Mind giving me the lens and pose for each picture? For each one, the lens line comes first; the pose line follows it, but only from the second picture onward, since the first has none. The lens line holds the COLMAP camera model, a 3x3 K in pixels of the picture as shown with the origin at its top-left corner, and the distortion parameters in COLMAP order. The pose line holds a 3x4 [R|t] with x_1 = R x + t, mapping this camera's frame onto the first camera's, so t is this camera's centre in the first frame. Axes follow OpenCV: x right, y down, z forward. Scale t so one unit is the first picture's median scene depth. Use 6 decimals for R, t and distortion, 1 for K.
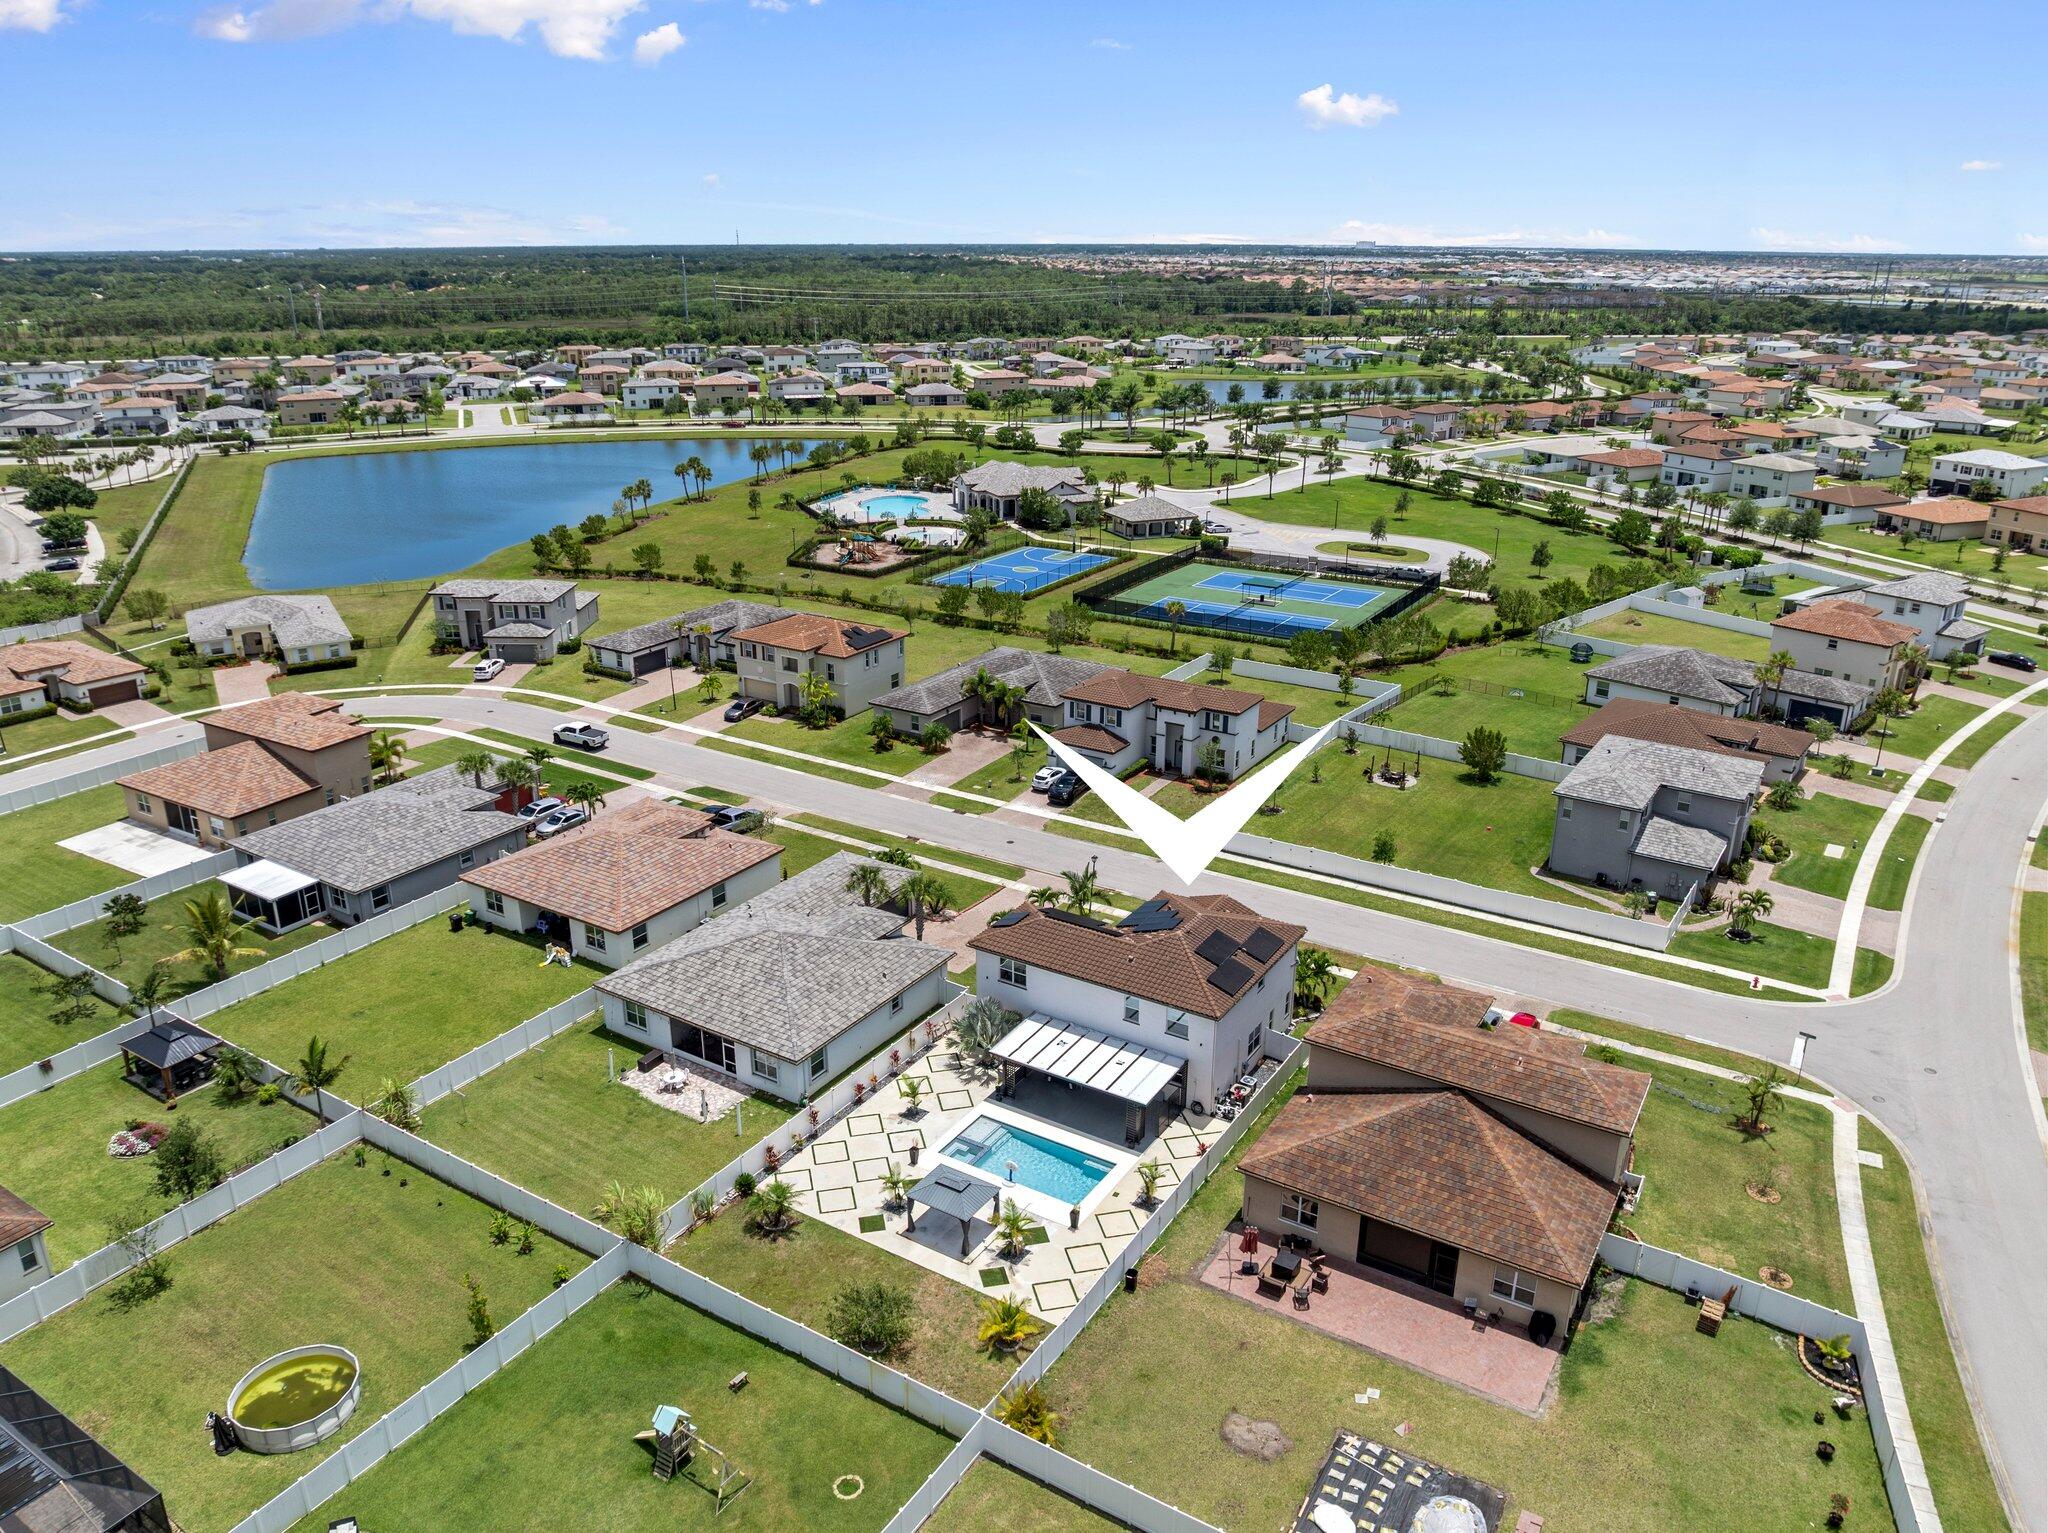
lens RADIAL K [[1445.4, 0, 1024.0], [0, 1445.4, 766.5], [0, 0, 1]] dist [-0.029697, -0.001370]
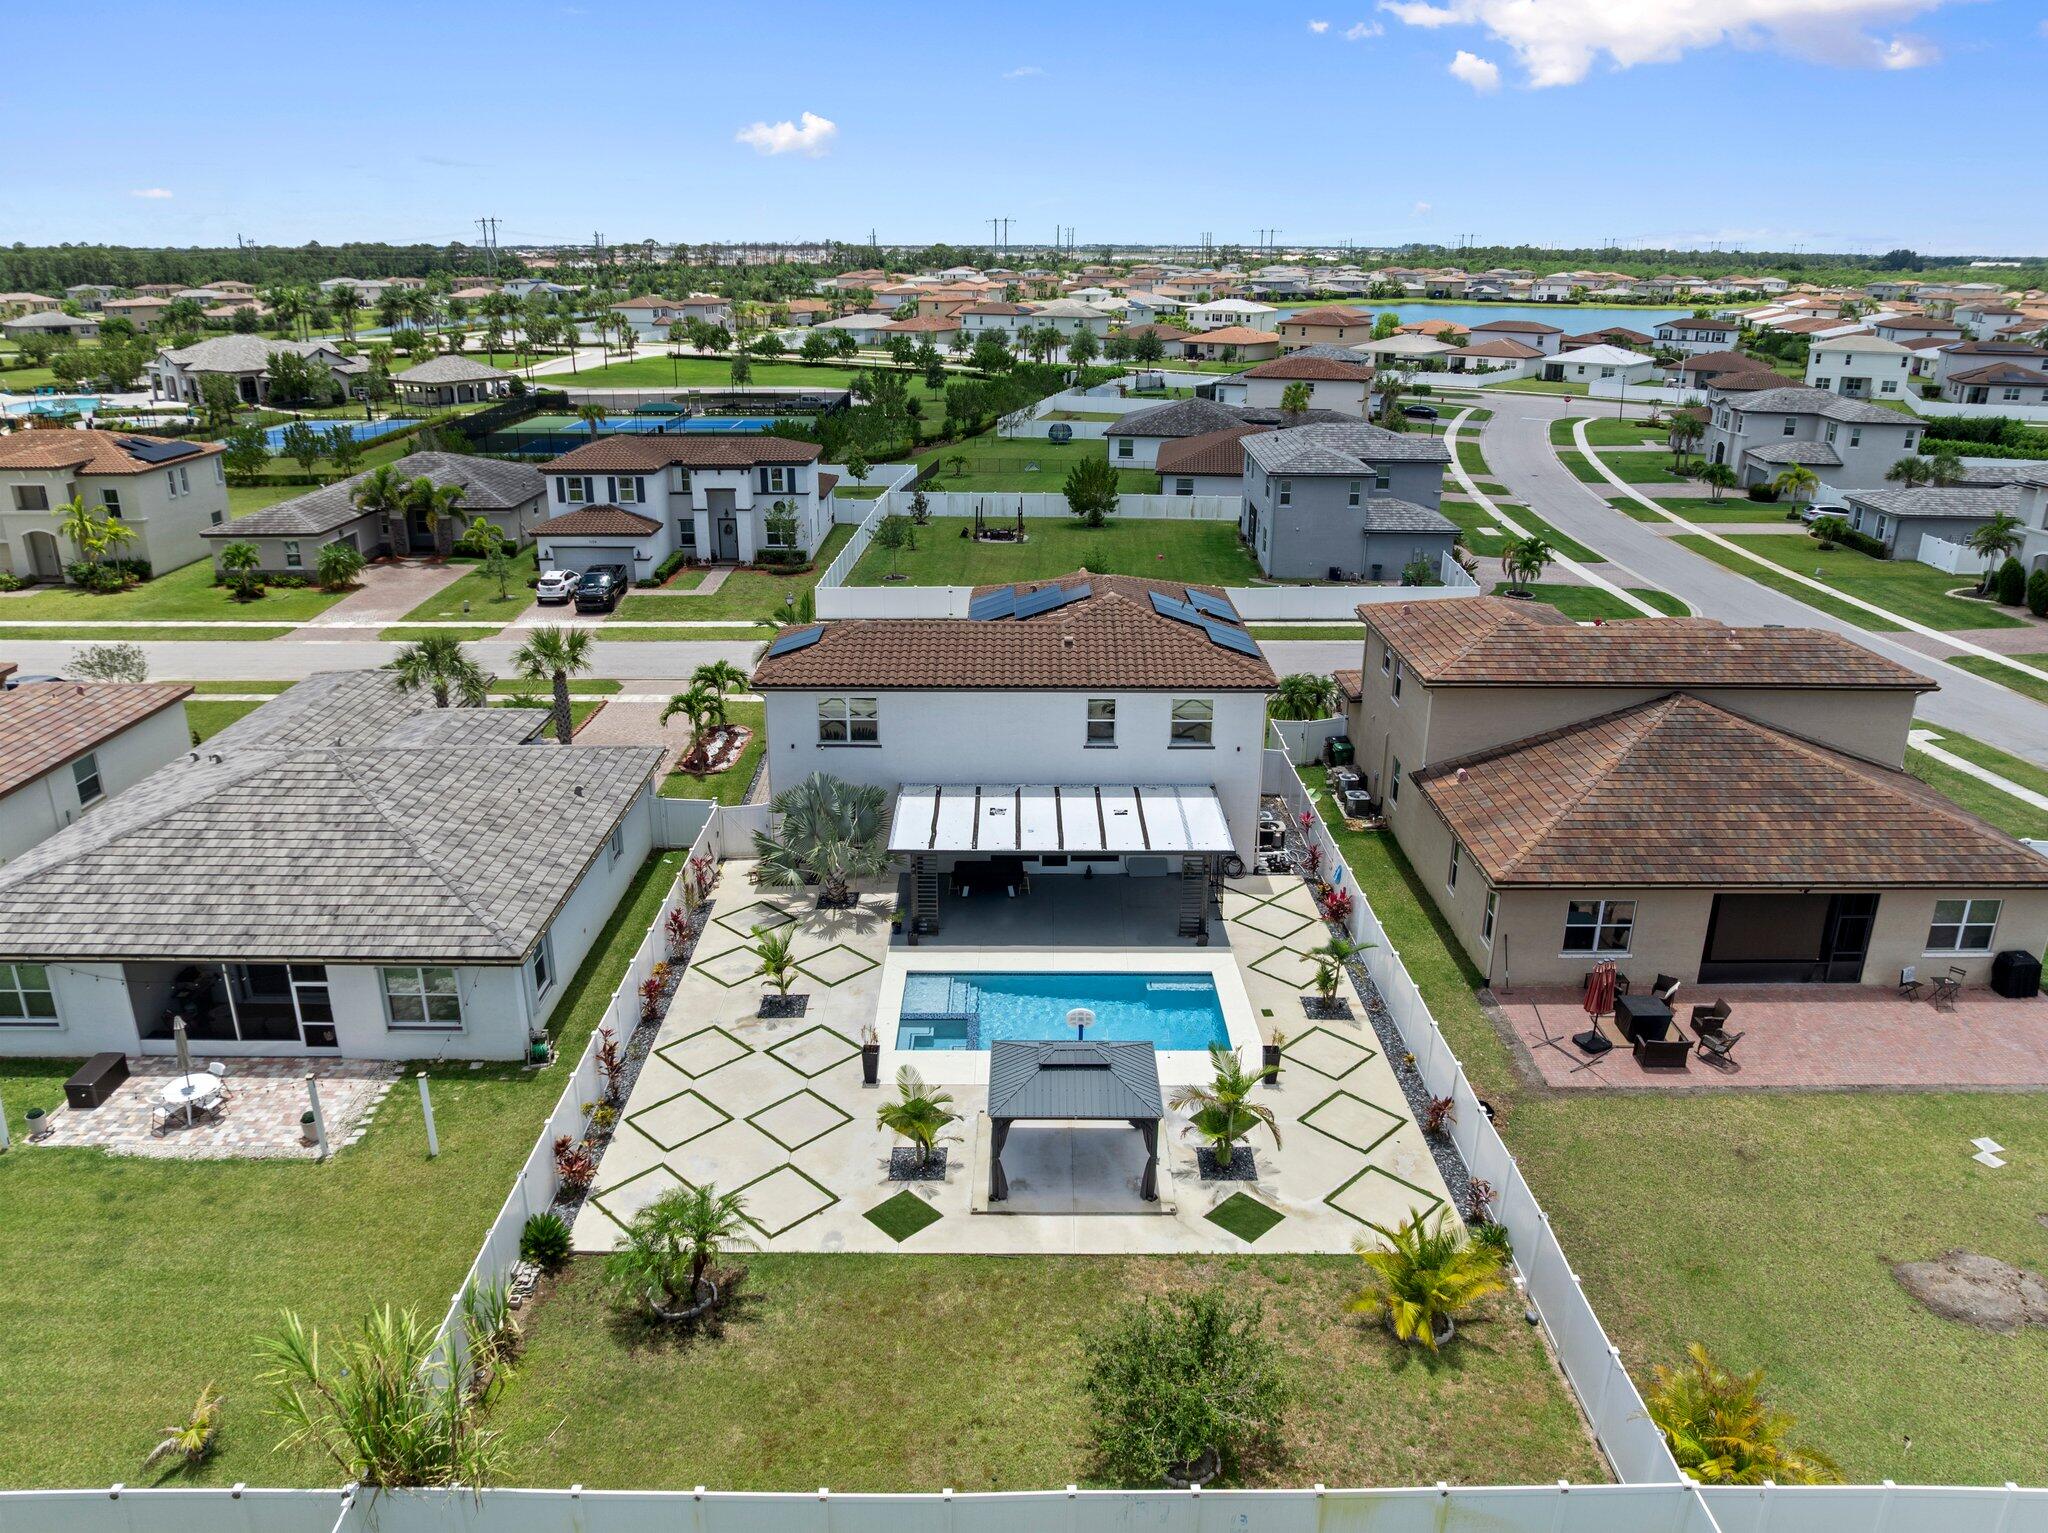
lens RADIAL K [[1437.8, 0, 1024.0], [0, 1437.8, 766.5], [0, 0, 1]] dist [-0.037183, 0.005196]
pose [[0.844706, -0.183239, 0.502888, -0.234564], [0.183311, 0.981791, 0.049829, 0.152799], [-0.502862, 0.050094, 0.862914, 0.540631]]
